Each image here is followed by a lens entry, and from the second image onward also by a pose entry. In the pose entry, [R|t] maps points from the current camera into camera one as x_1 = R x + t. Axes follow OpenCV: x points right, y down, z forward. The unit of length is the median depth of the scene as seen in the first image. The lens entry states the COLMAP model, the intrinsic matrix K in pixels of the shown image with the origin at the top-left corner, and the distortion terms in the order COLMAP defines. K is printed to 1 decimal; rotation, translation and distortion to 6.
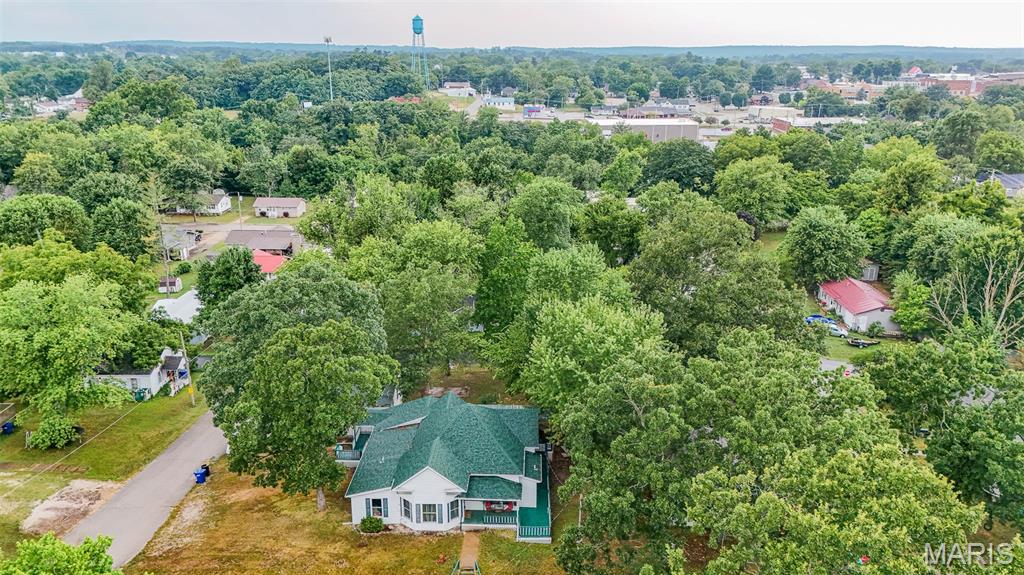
lens RADIAL K [[753.9, 0, 512.0], [0, 753.9, 287.5], [0, 0, 1]] dist [0.082973, -0.075704]
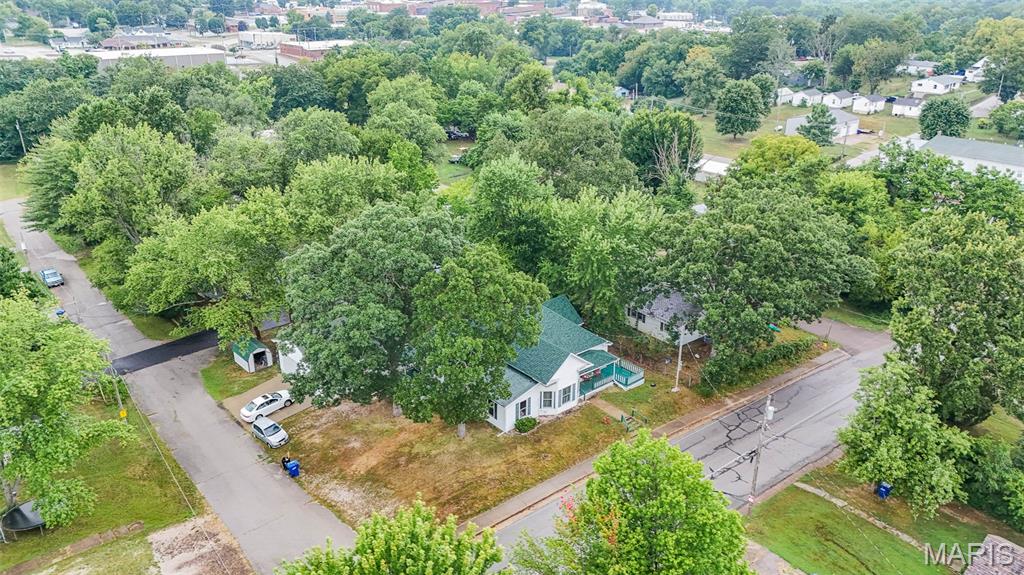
lens RADIAL K [[753.9, 0, 512.0], [0, 753.9, 287.5], [0, 0, 1]] dist [0.082973, -0.075704]
pose [[0.744116, -0.255230, 0.617372, -0.251201], [0.199959, 0.966865, 0.158706, -0.016668], [-0.637422, 0.005354, 0.770496, 0.054170]]
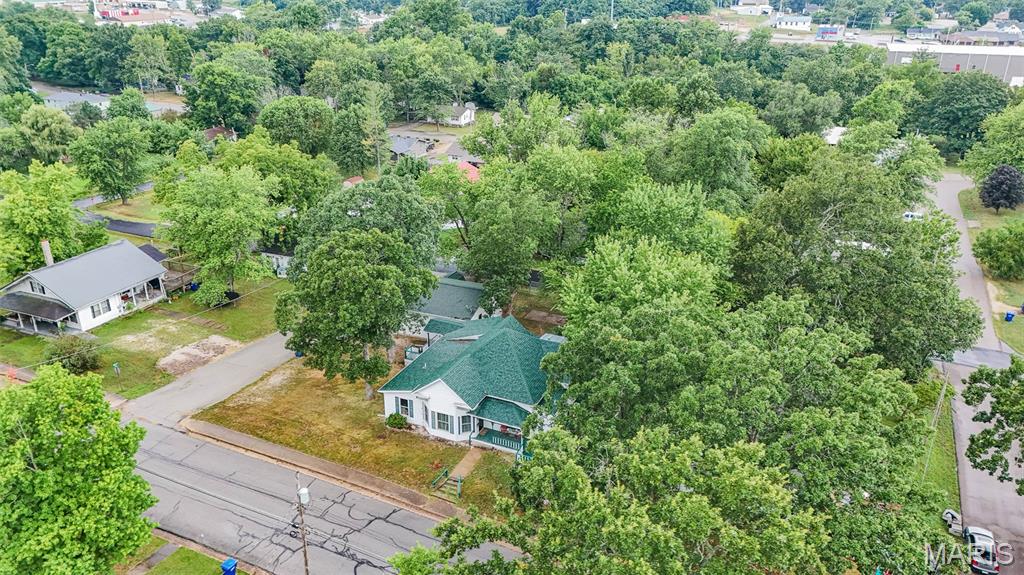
lens RADIAL K [[753.9, 0, 512.0], [0, 753.9, 287.5], [0, 0, 1]] dist [0.082973, -0.075704]
pose [[0.923125, 0.149801, -0.354117, 0.098513], [-0.114256, 0.986254, 0.119365, -0.007328], [0.367131, -0.069729, 0.927552, 0.021939]]
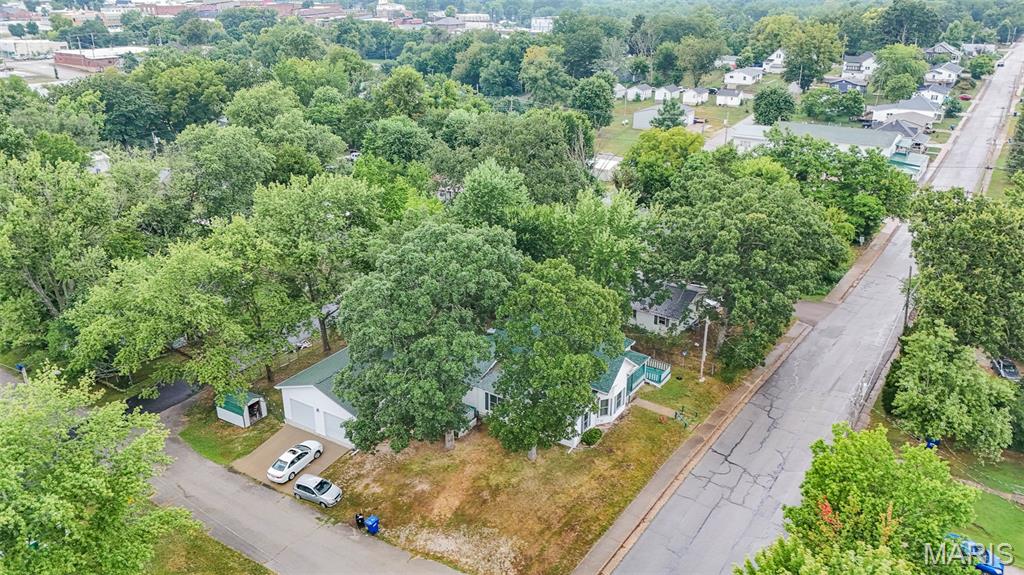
lens RADIAL K [[753.9, 0, 512.0], [0, 753.9, 287.5], [0, 0, 1]] dist [0.082973, -0.075704]
pose [[0.528477, -0.323817, 0.784764, -0.308862], [0.255117, 0.942246, 0.216997, -0.043657], [-0.809708, 0.085529, 0.580567, 0.140651]]
